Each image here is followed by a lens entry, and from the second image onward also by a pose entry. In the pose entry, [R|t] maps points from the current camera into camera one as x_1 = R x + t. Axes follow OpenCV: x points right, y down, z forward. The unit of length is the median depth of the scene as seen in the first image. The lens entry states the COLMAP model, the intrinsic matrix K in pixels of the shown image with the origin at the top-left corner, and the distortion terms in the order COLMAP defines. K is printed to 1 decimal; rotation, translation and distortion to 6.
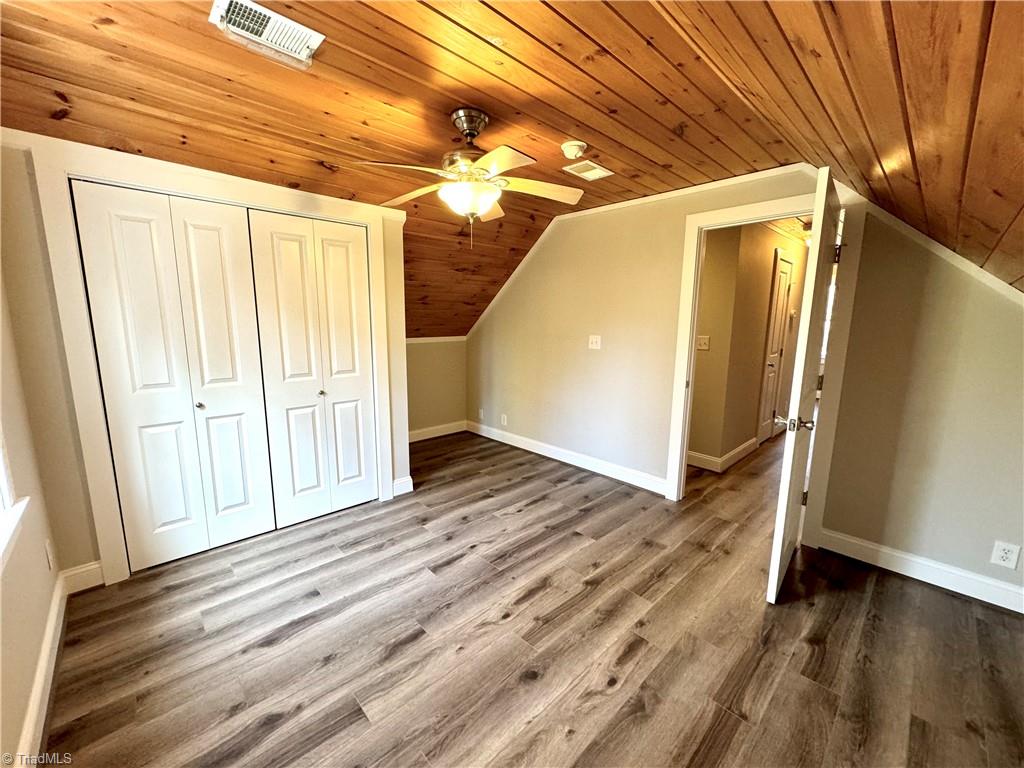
lens RADIAL K [[414.5, 0, 510.7], [0, 414.5, 384.9], [0, 0, 1]] dist [0.000259, 0.001084]
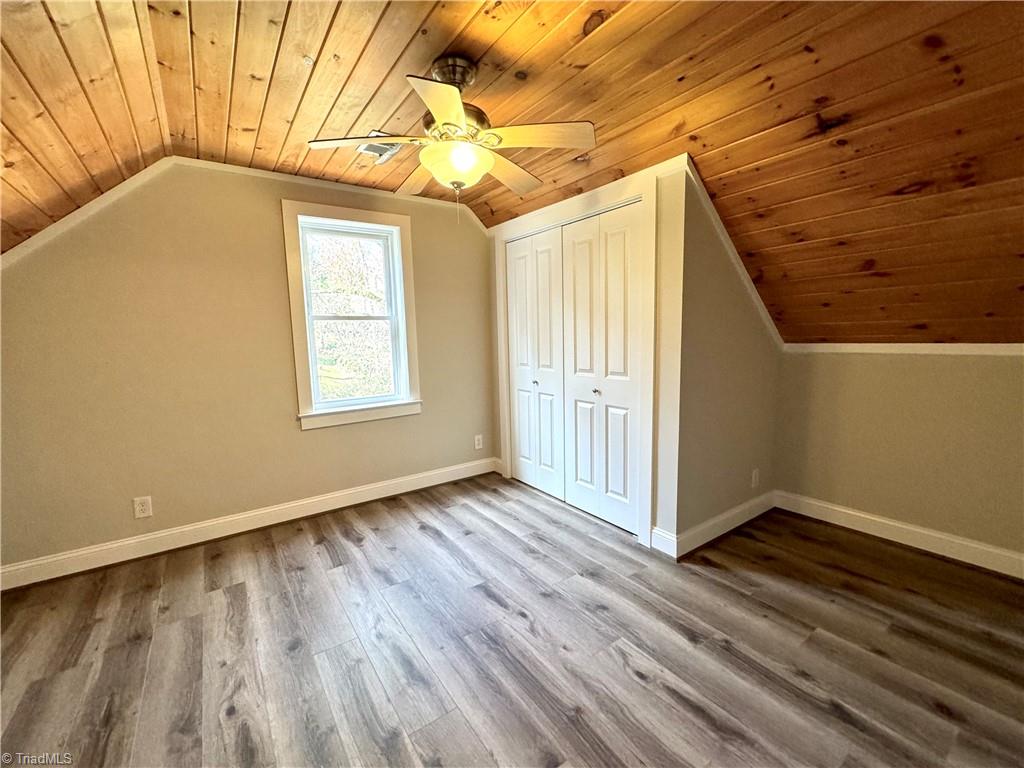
lens RADIAL K [[433.3, 0, 510.6], [0, 433.3, 384.2], [0, 0, 1]] dist [-0.000894, 0.000535]
pose [[-0.148618, 0.113994, -0.982302, 0.652061], [-0.136694, 0.981430, 0.134574, -0.121458], [0.979402, 0.154275, -0.130275, 1.053580]]
